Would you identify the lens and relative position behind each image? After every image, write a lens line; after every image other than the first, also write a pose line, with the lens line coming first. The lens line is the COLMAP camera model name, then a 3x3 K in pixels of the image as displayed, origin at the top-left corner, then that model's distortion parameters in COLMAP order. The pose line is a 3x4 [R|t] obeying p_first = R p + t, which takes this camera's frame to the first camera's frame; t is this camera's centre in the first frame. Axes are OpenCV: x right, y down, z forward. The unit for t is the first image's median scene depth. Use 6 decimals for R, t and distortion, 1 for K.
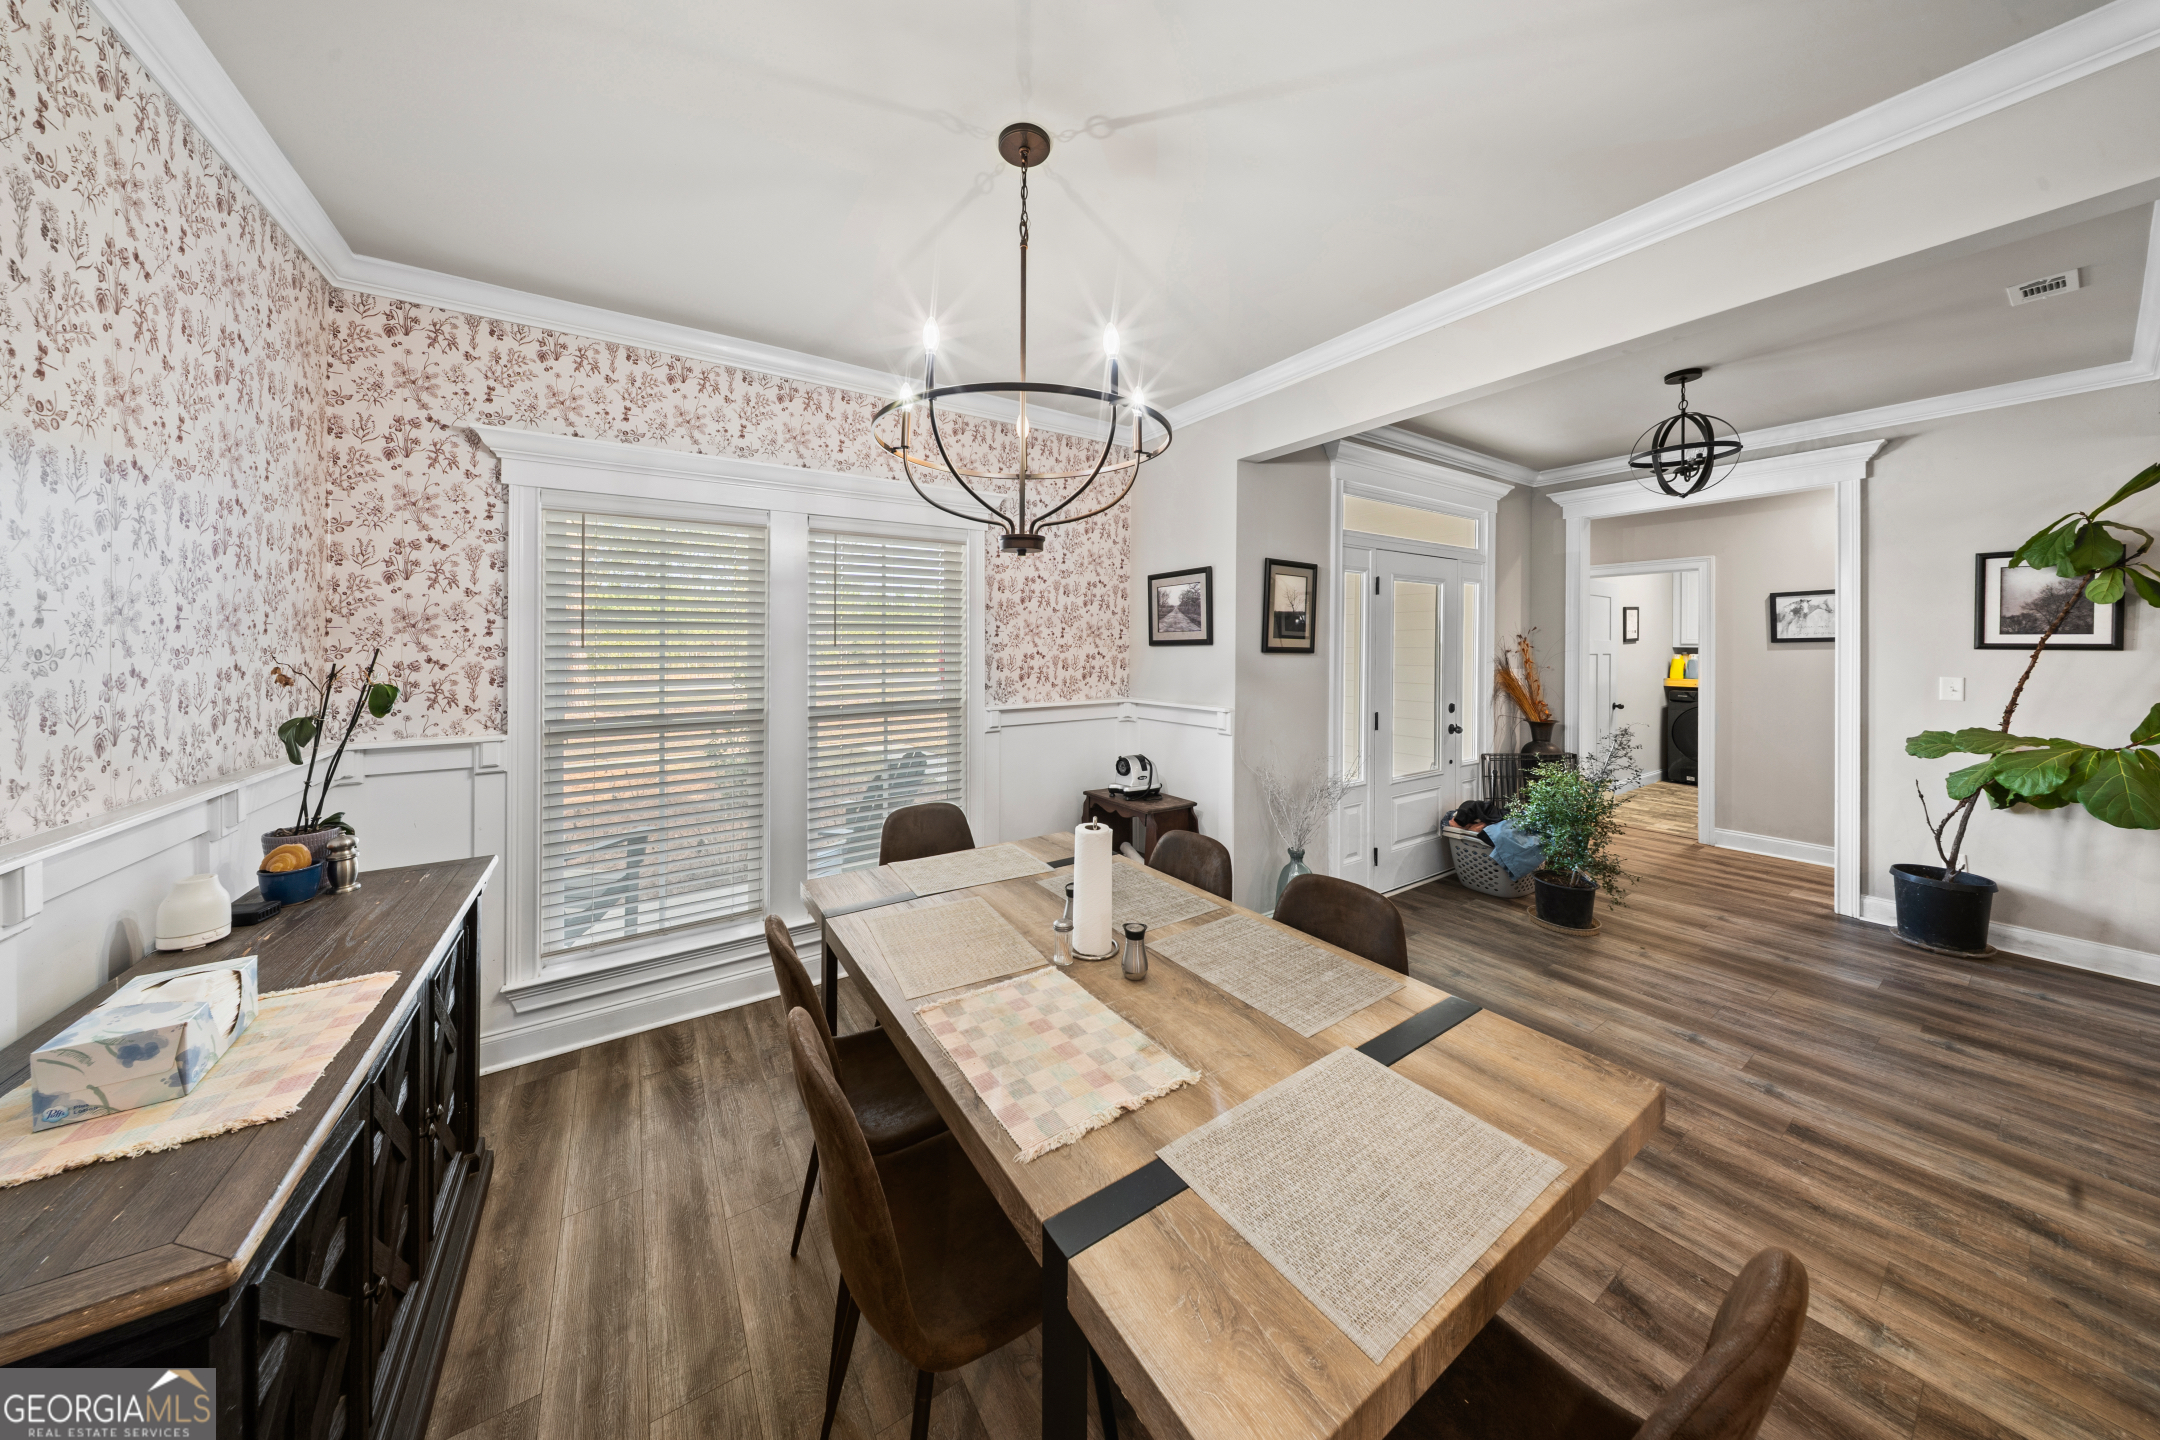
lens RADIAL K [[667.3, 0, 1043.3], [0, 667.3, 644.2], [0, 0, 1]] dist [0.000190, -0.002070]
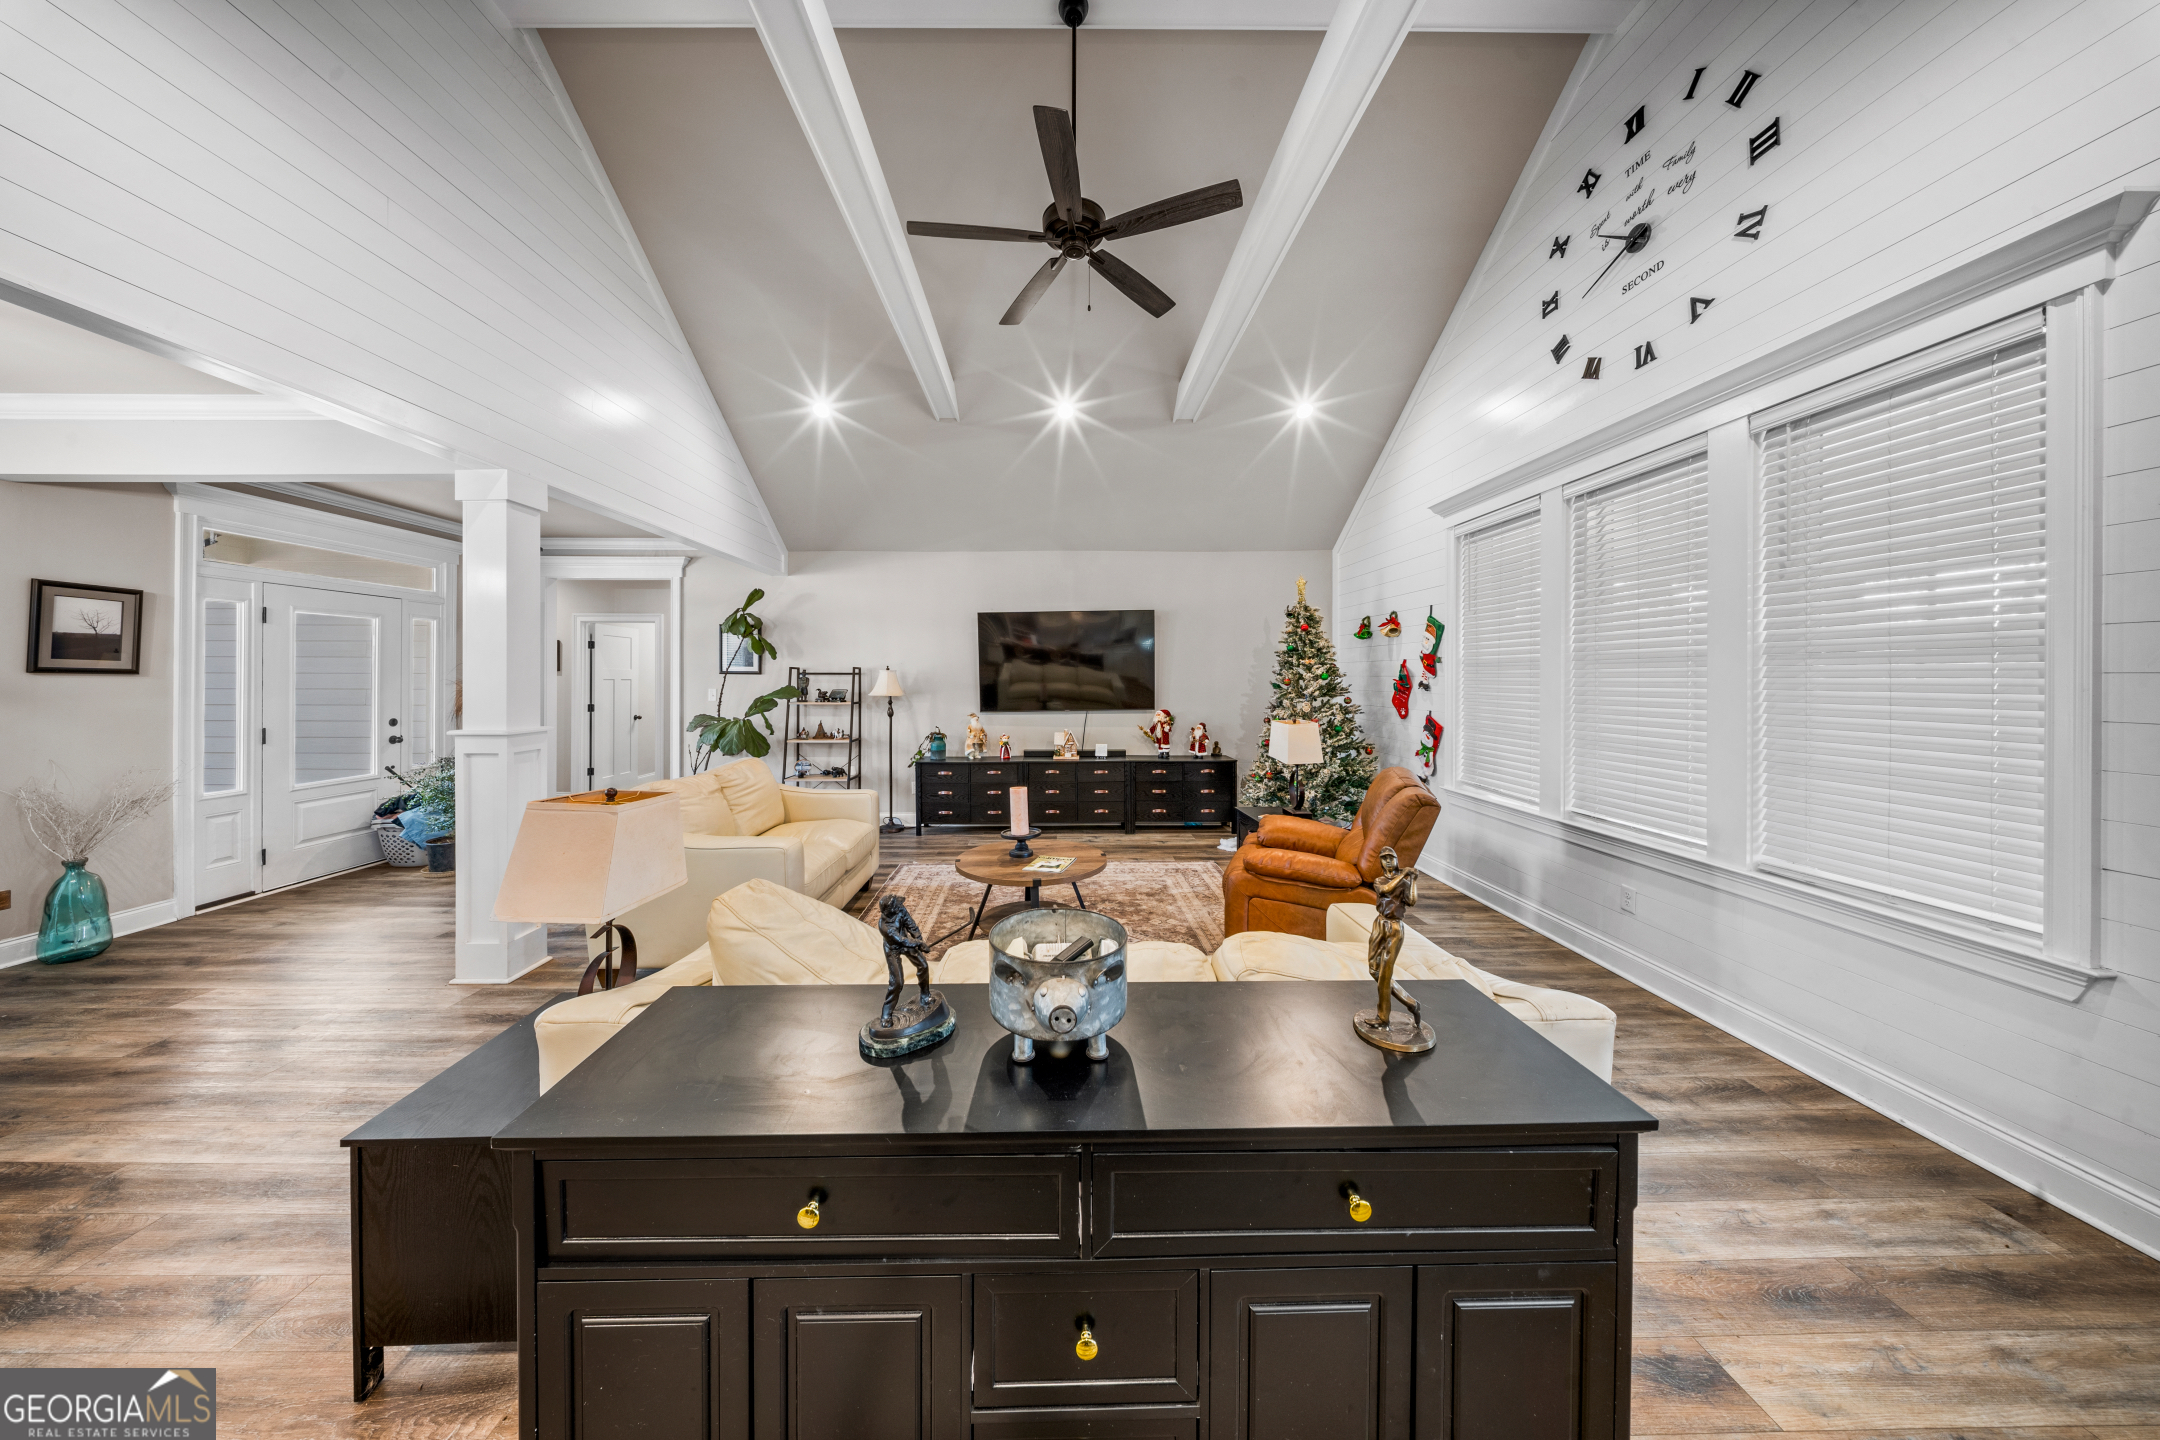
lens RADIAL K [[655.9, 0, 1071.7], [0, 655.9, 679.5], [0, 0, 1]] dist [-0.005549, -0.000184]
pose [[0.515912, -0.000861, 0.856641, 0.399460], [-0.003047, 0.999991, 0.002840, 0.019888], [-0.856636, -0.004075, 0.515905, -1.107506]]
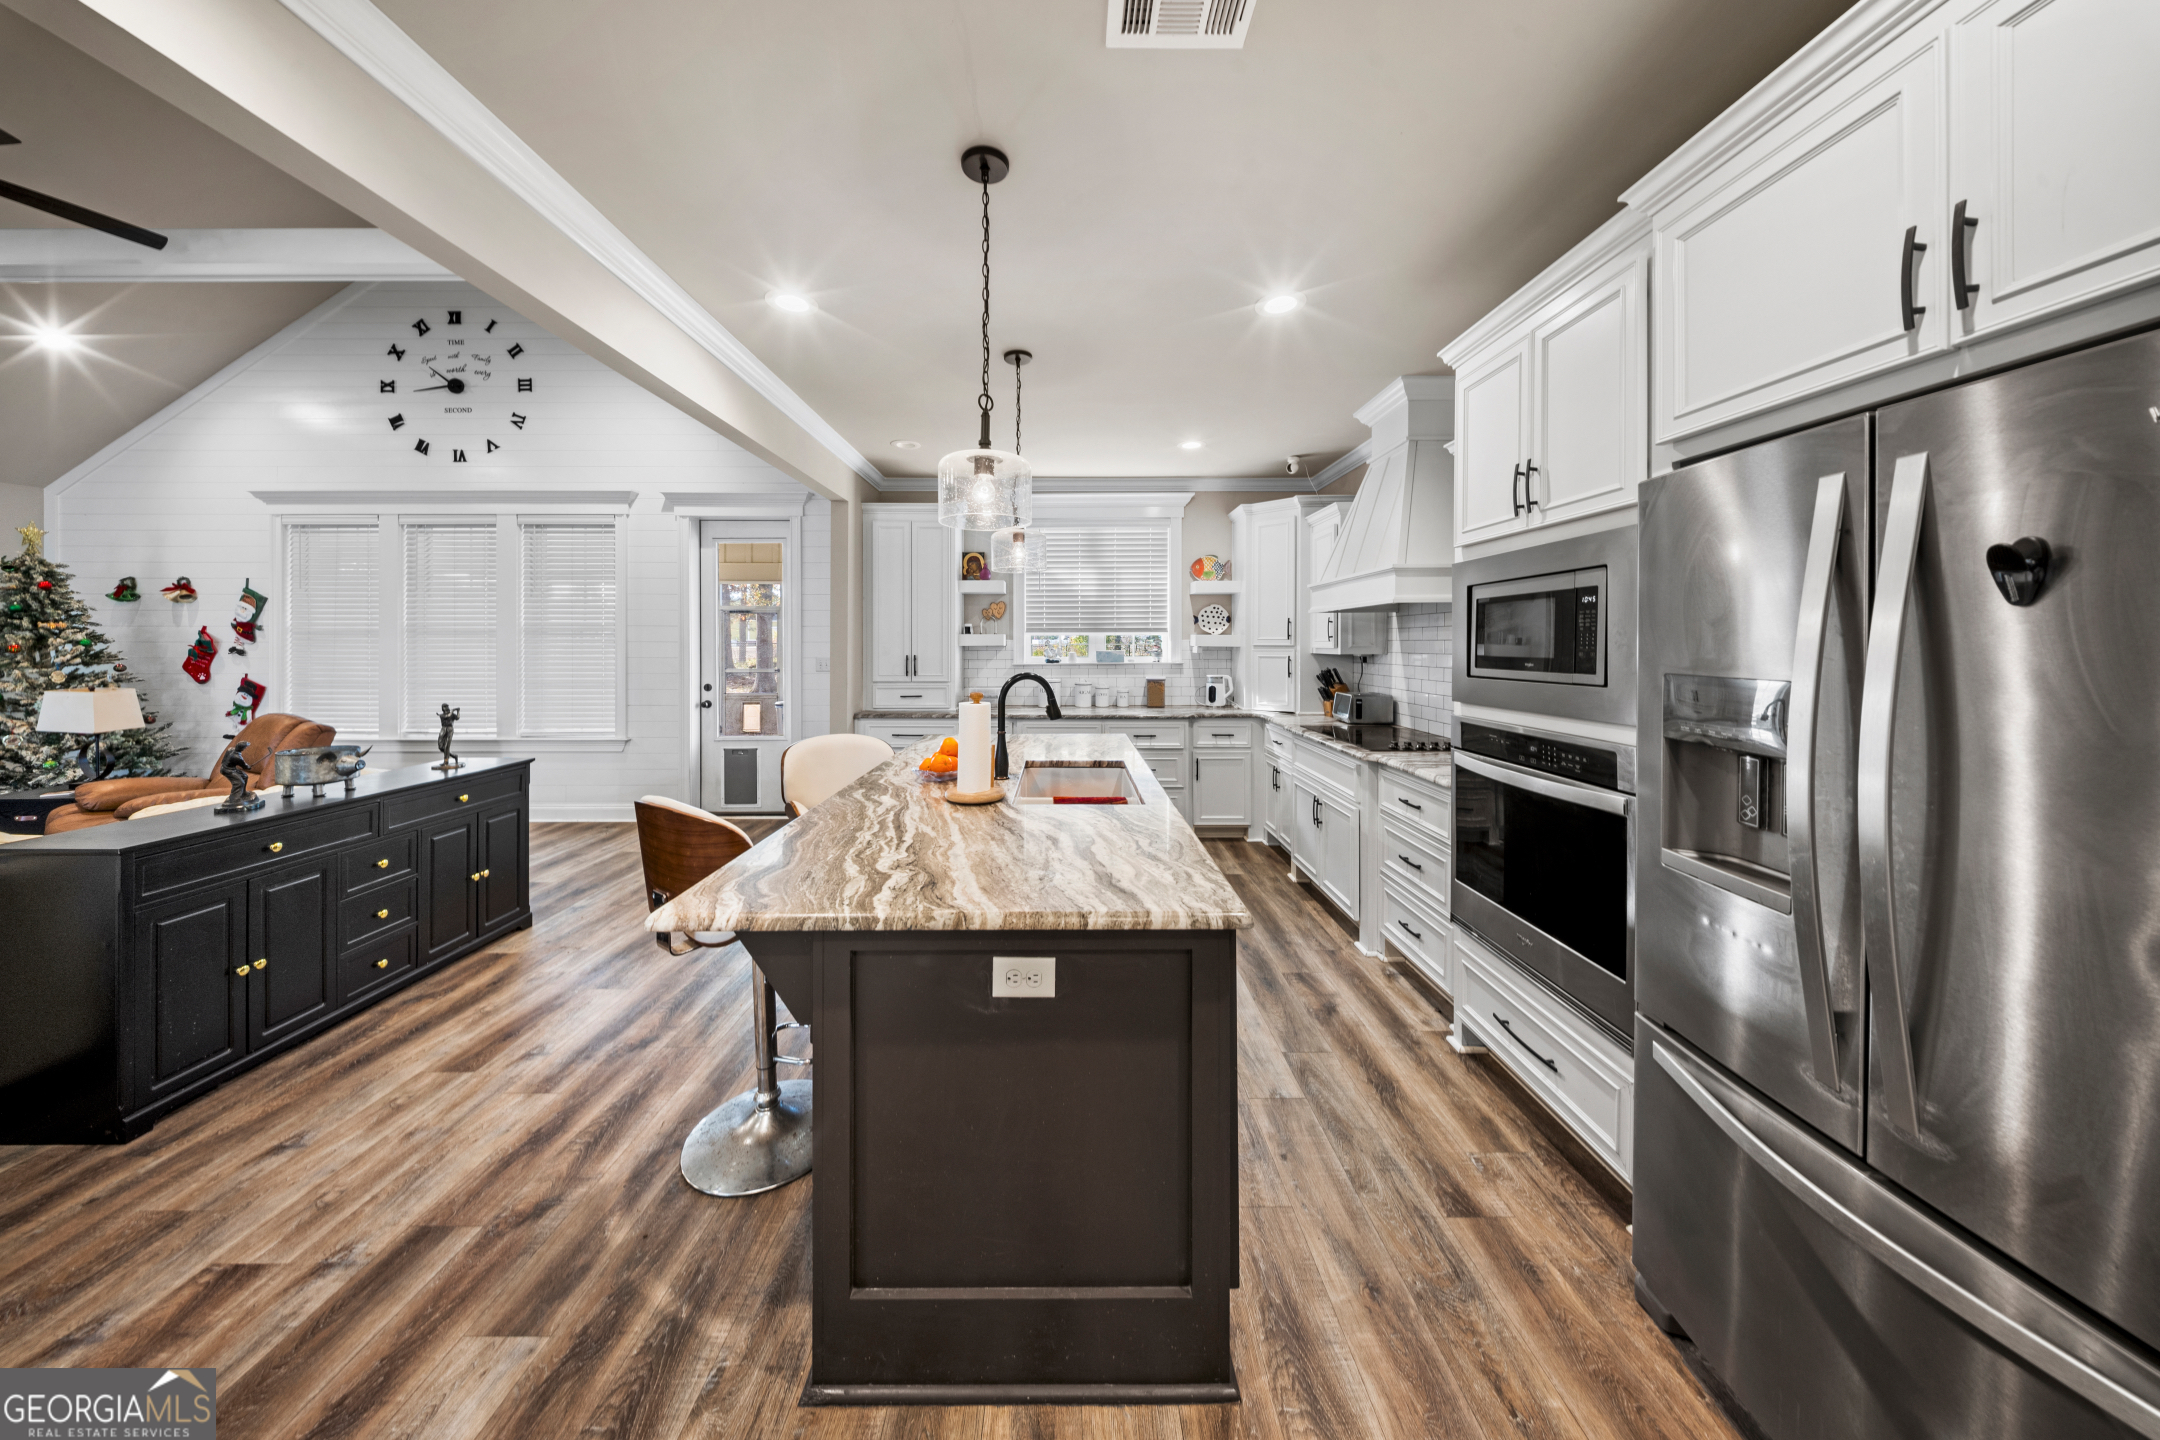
lens RADIAL K [[663.0, 0, 1070.8], [0, 663.0, 645.8], [0, 0, 1]] dist [-0.012383, -0.000133]
pose [[-0.853207, -0.000205, 0.521572, -0.736148], [0.000548, 0.999999, 0.001290, 0.022709], [-0.521572, 0.001386, -0.853206, -0.639776]]
